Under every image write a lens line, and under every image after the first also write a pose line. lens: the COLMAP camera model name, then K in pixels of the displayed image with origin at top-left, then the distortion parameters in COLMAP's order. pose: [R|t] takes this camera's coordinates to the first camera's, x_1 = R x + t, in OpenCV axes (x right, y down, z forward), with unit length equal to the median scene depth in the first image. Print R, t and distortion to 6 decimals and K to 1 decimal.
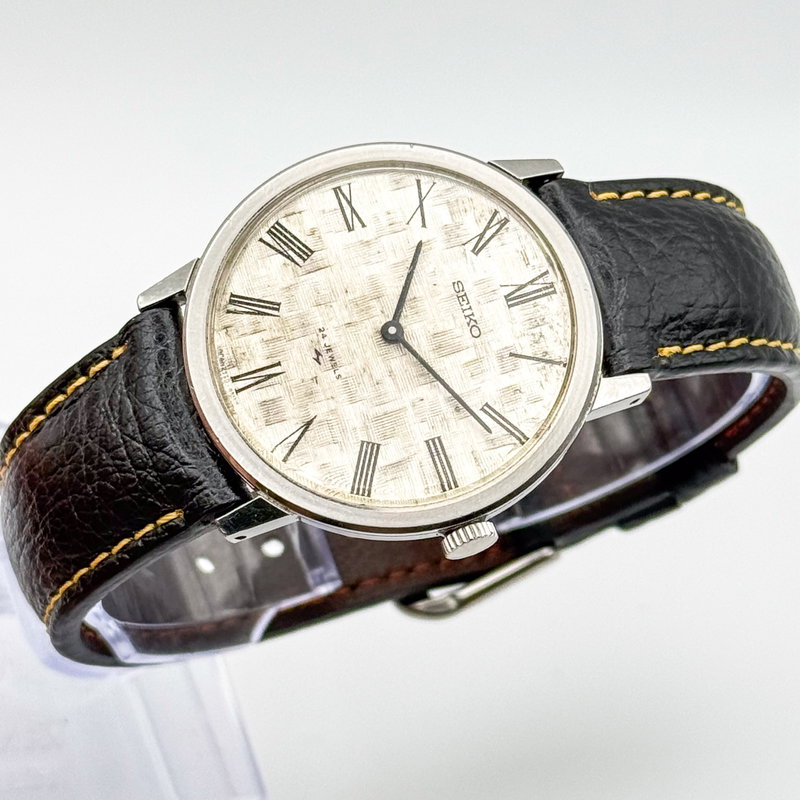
lens RADIAL K [[2793.2, 0, 367.3], [0, 2793.2, 431.2], [0, 0, 1]] dist [-0.076378, 1.426693]
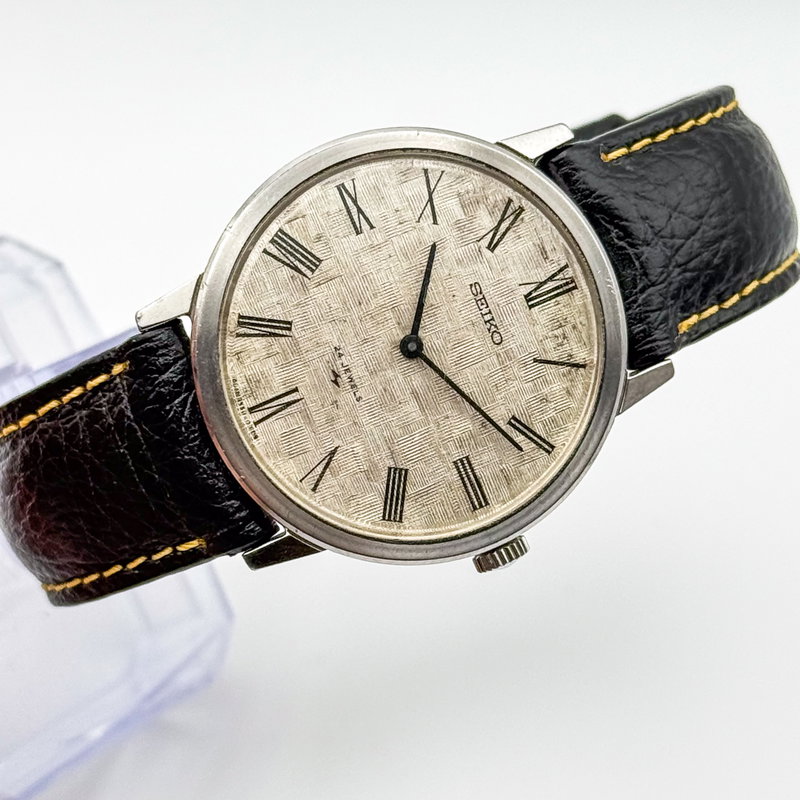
lens RADIAL K [[2793.2, 0, 367.3], [0, 2793.2, 431.2], [0, 0, 1]] dist [-0.076378, 1.426693]
pose [[0.991380, -0.079438, 0.104185, -0.107285], [0.039176, 0.938571, 0.342856, -0.334468], [-0.125020, -0.335819, 0.933593, 0.099405]]
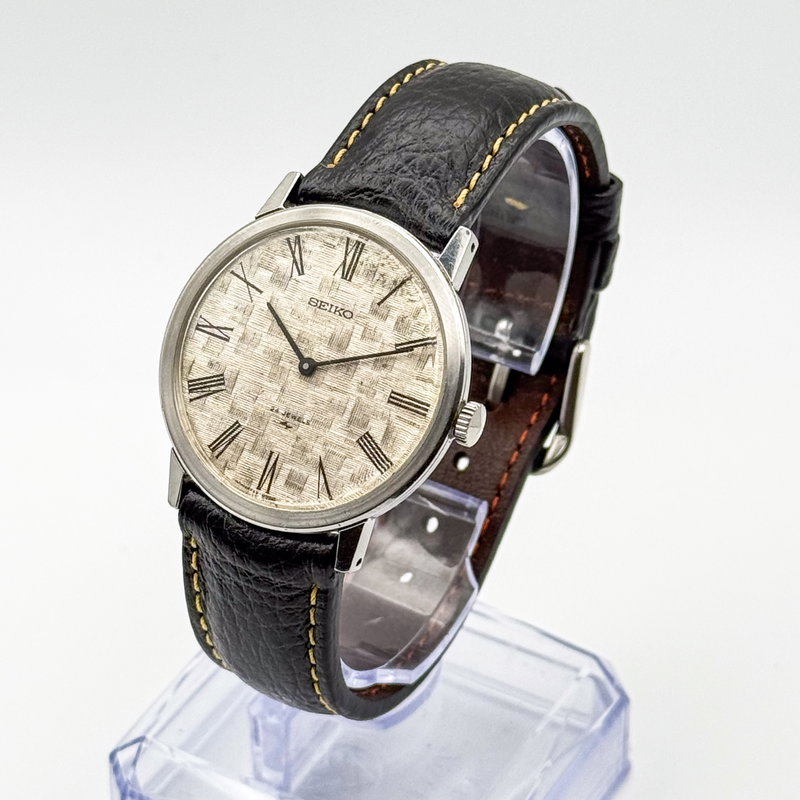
lens RADIAL K [[2793.2, 0, 367.3], [0, 2793.2, 431.2], [0, 0, 1]] dist [-0.076378, 1.426693]
pose [[0.613553, -0.778097, -0.134599, 0.171768], [0.779452, 0.624074, -0.054645, 0.072339], [0.126519, -0.071386, 0.989392, -0.246365]]
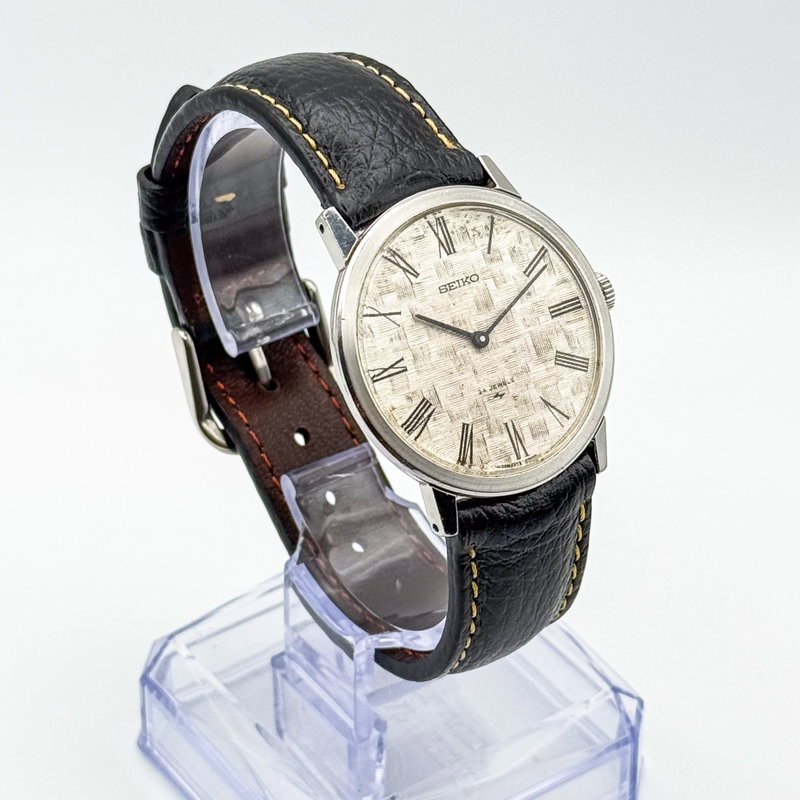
lens RADIAL K [[2793.2, 0, 367.3], [0, 2793.2, 431.2], [0, 0, 1]] dist [-0.076378, 1.426693]
pose [[-0.053691, -0.989824, 0.131777, -0.205001], [0.715037, 0.054007, 0.696998, -0.990431], [-0.697022, 0.131648, 0.704861, 0.107324]]
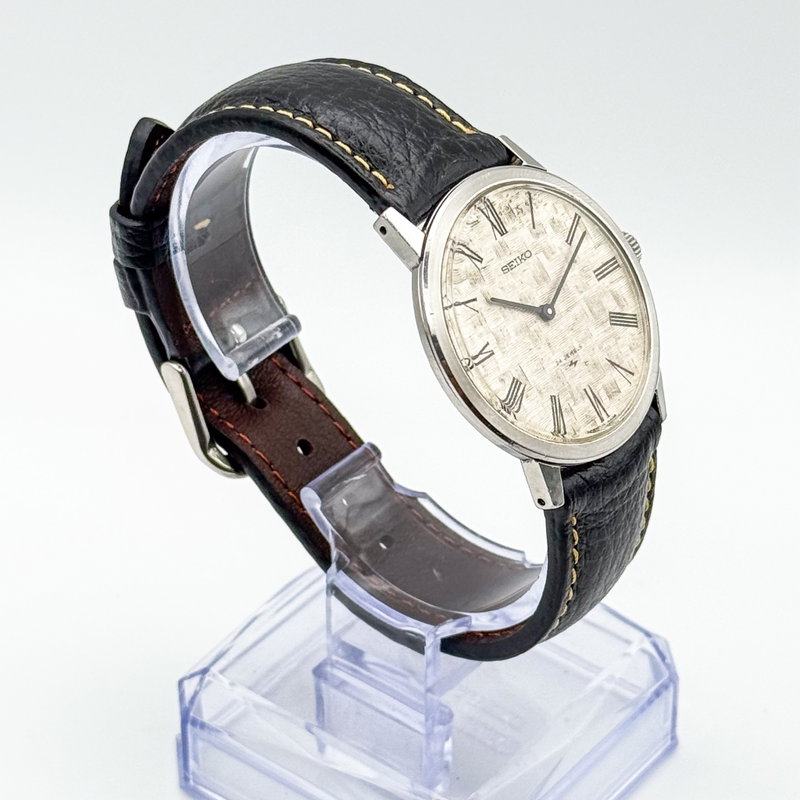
lens RADIAL K [[2793.2, 0, 367.3], [0, 2793.2, 431.2], [0, 0, 1]] dist [-0.076378, 1.426693]
pose [[-0.259572, -0.960626, 0.099095, -0.156743], [0.537109, -0.058328, 0.841494, -1.215219], [-0.802581, 0.271653, 0.531101, 0.365575]]
